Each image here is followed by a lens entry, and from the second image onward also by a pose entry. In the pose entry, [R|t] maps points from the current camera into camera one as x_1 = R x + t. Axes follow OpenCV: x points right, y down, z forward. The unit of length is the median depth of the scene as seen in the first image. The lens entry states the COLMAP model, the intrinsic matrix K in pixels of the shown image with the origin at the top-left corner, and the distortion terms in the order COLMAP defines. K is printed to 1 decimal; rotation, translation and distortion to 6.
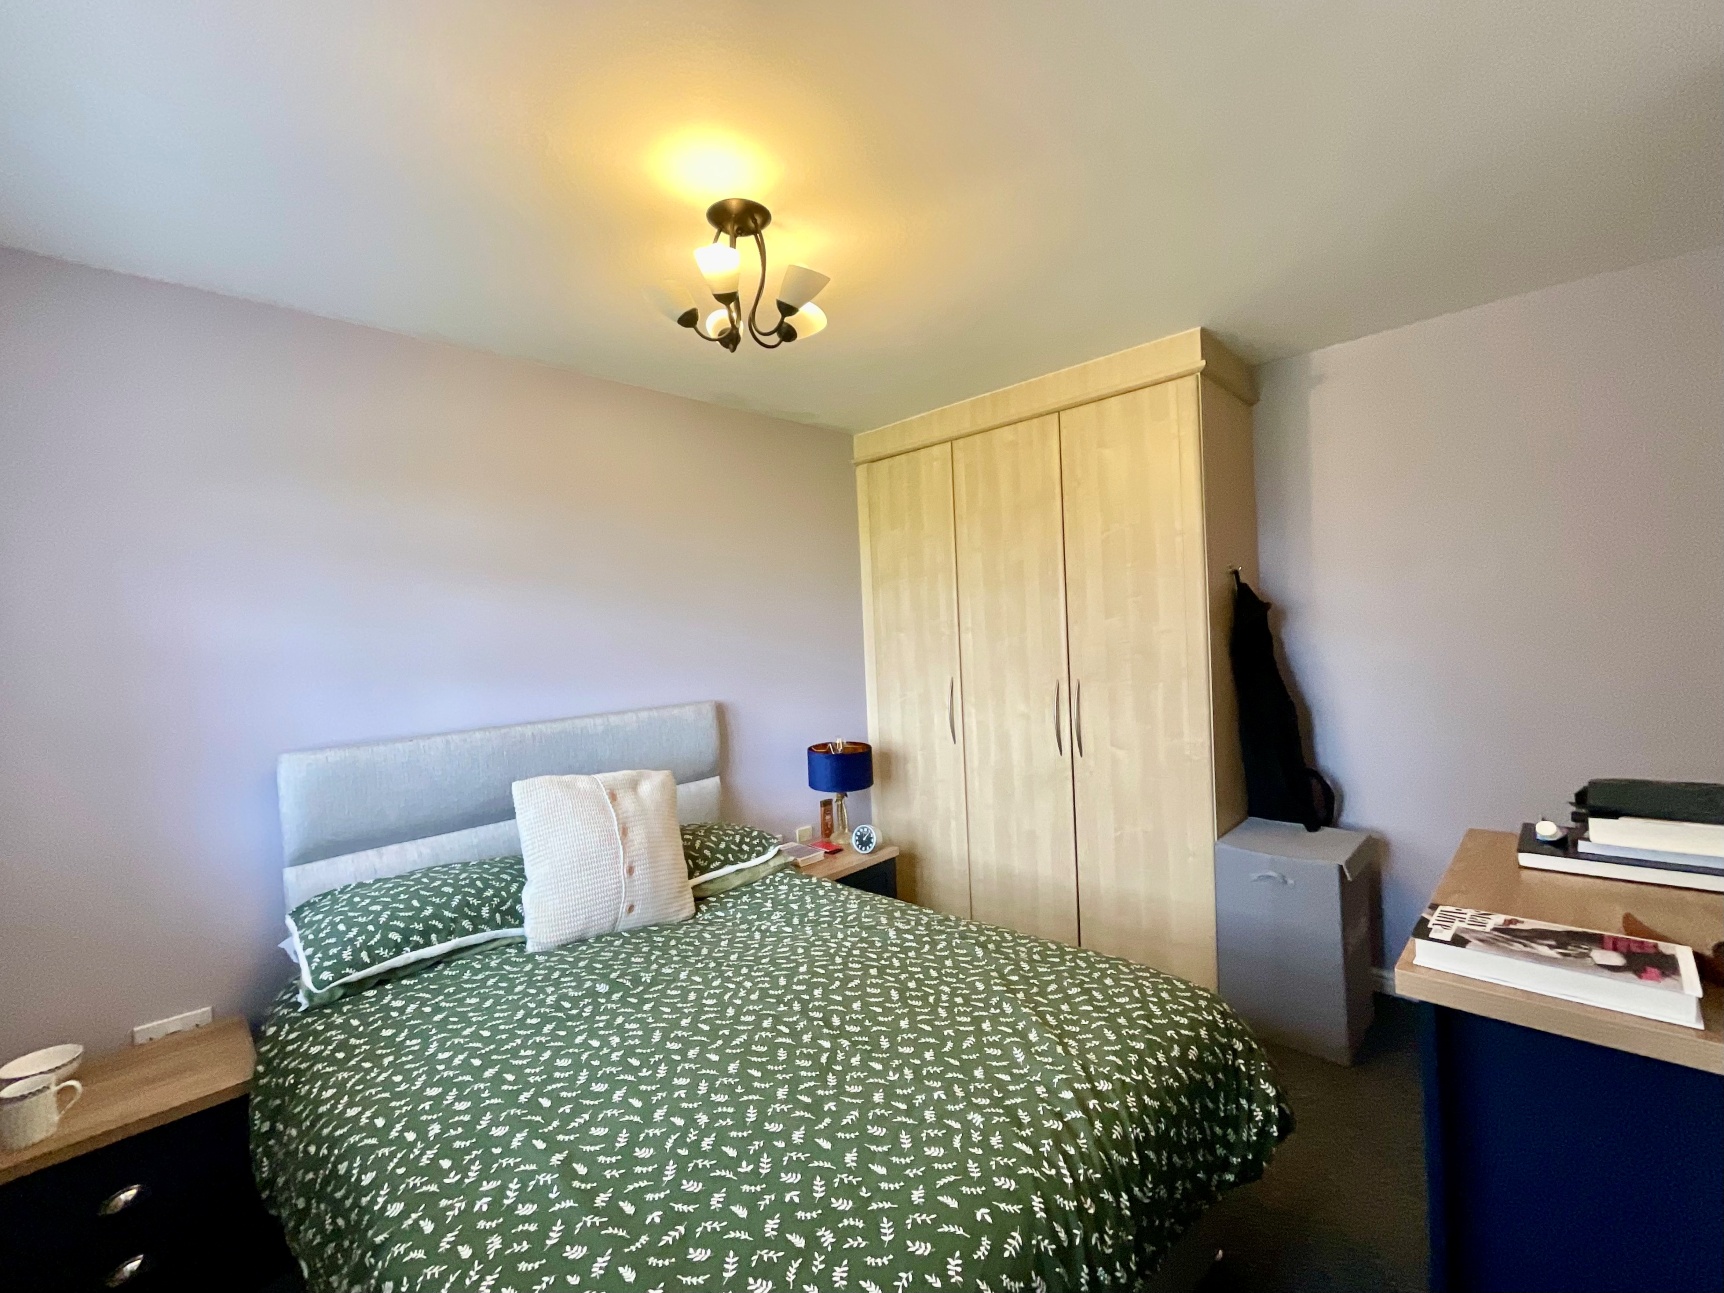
lens RADIAL K [[726.4, 0, 848.5], [0, 726.4, 649.2], [0, 0, 1]] dist [0.000696, -0.000714]
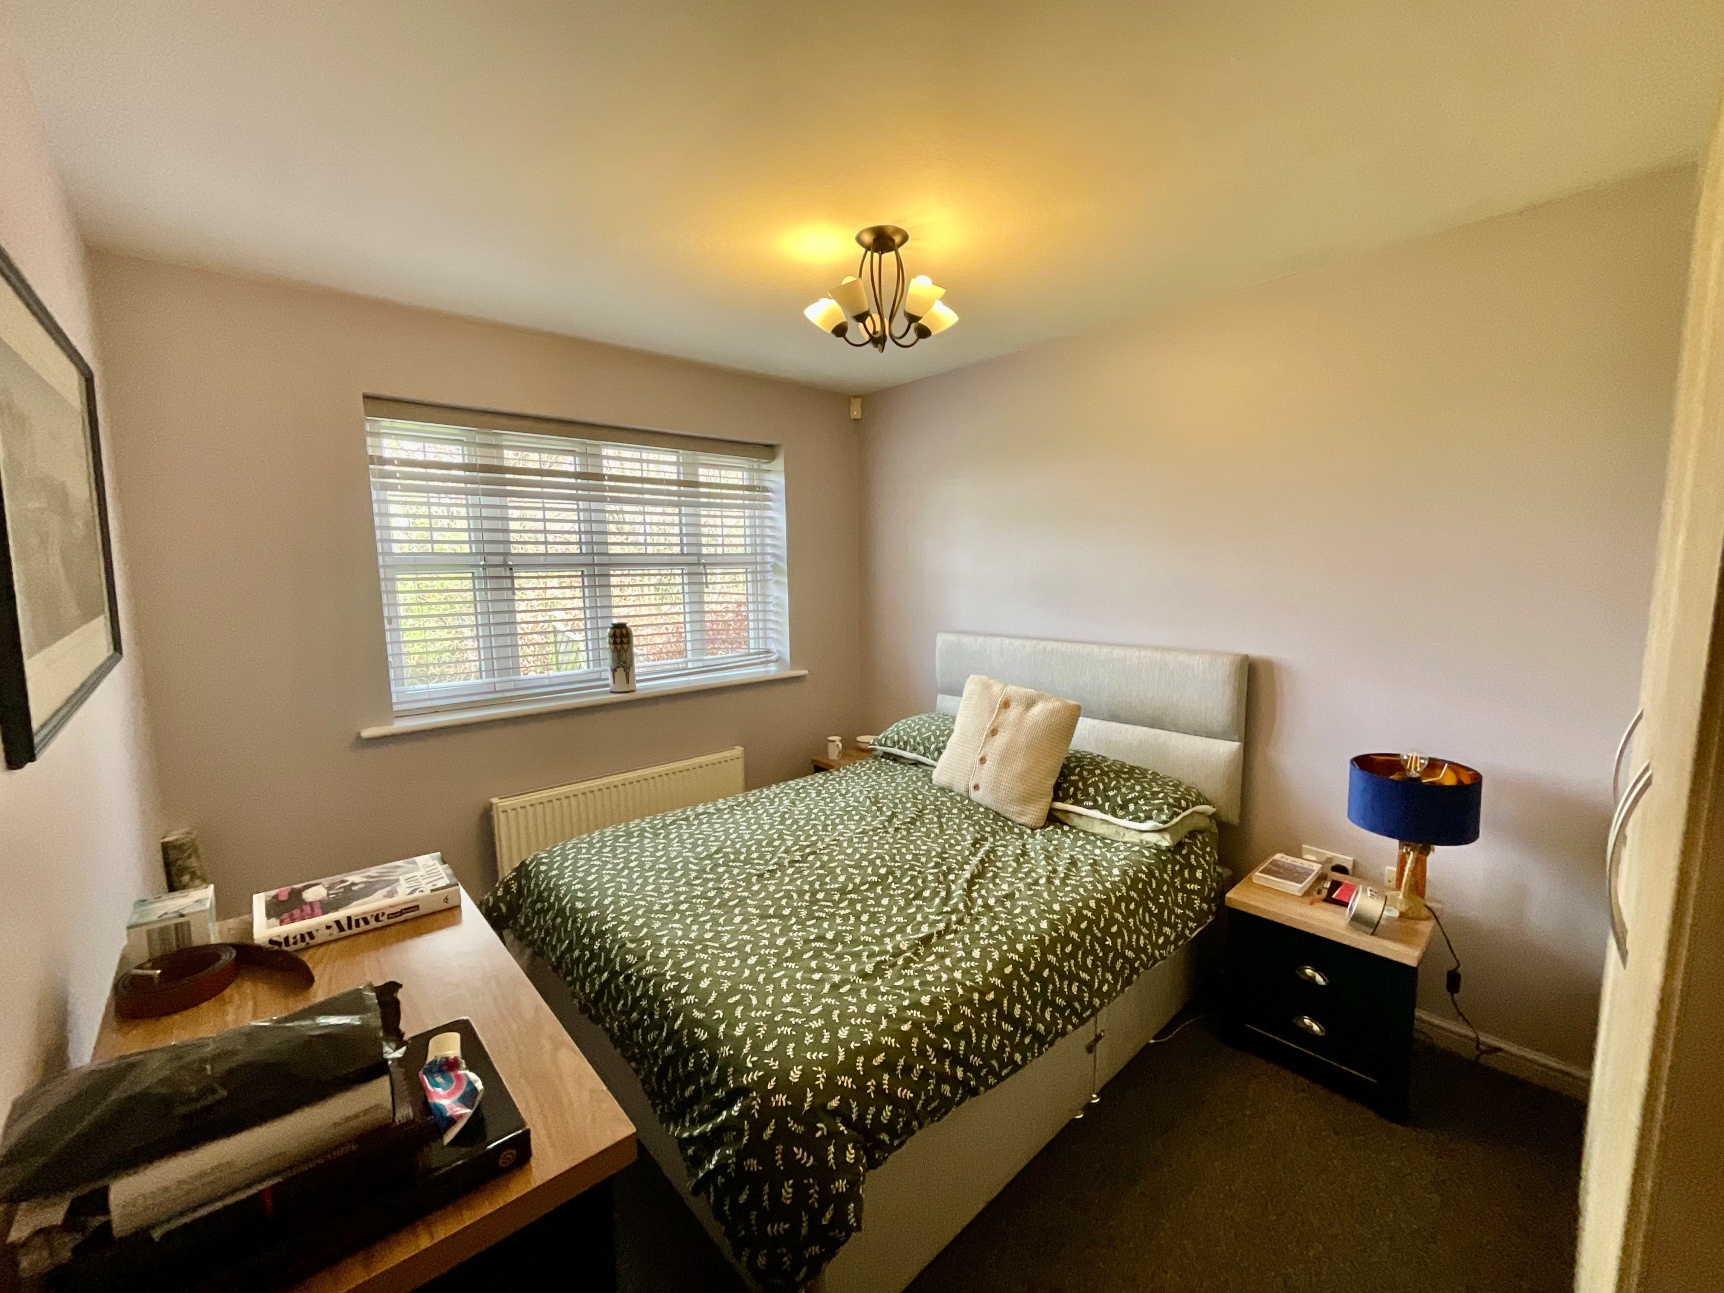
lens RADIAL K [[698.5, 0, 864.1], [0, 698.5, 646.2], [0, 0, 1]] dist [0.000710, 0.000056]
pose [[-0.035826, 0.159391, -0.986565, 1.017853], [-0.013728, 0.987027, 0.159964, -0.101645], [0.999264, 0.019274, -0.033173, 0.944306]]
